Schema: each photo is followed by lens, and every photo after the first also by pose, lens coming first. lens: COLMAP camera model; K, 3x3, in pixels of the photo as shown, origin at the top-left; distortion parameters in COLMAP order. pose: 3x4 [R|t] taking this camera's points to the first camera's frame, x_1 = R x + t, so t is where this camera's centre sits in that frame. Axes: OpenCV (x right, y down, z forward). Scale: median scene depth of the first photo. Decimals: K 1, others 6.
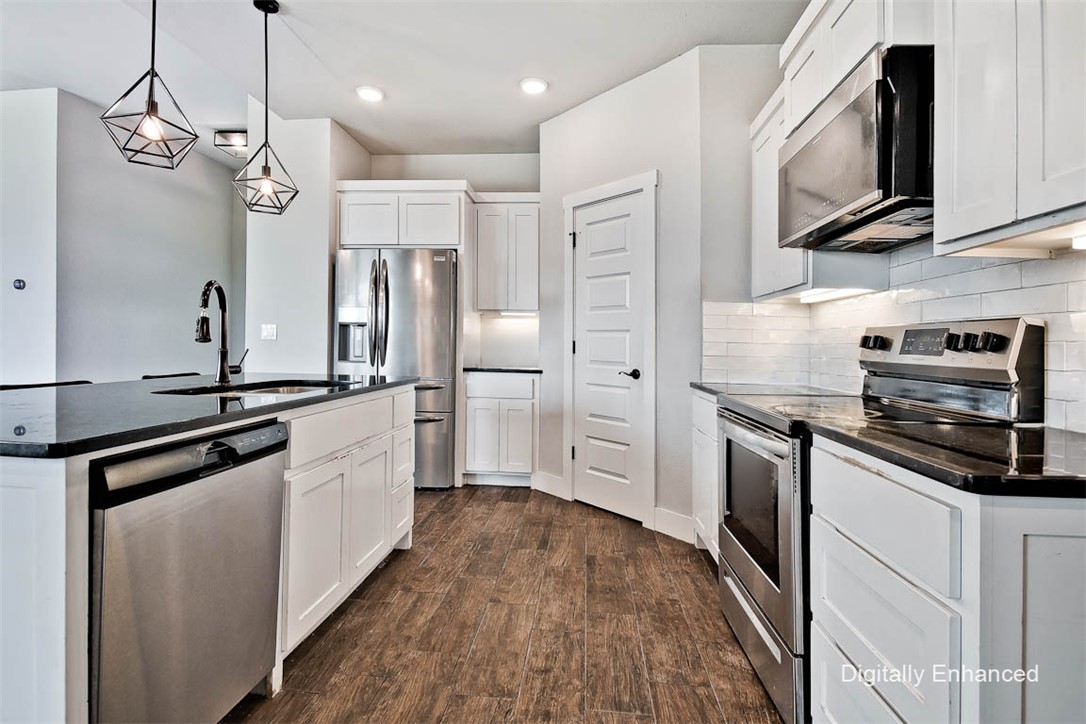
lens RADIAL K [[554.5, 0, 543.3], [0, 554.5, 368.9], [0, 0, 1]] dist [0.028597, -0.000130]
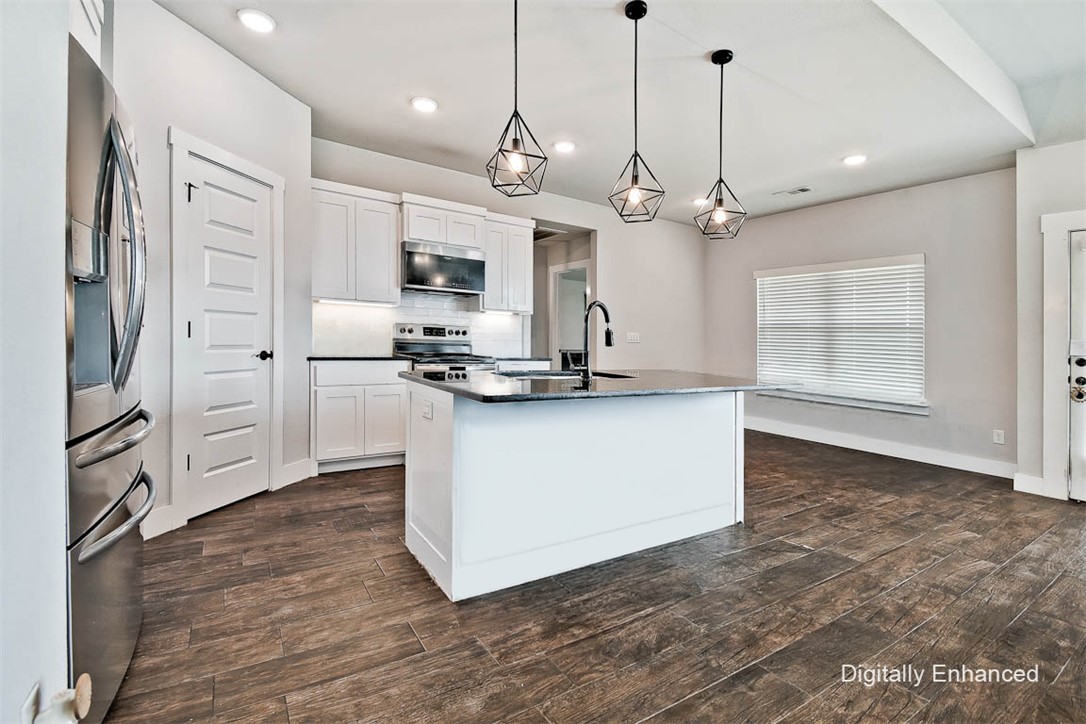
lens RADIAL K [[488.8, 0, 543.0], [0, 488.8, 362.0], [0, 0, 1]] dist [0.002958, -0.013151]
pose [[-0.614312, -0.081674, 0.784825, -0.927840], [-0.013112, 0.995548, 0.093340, -0.074996], [-0.788954, 0.047049, -0.612648, 1.191973]]
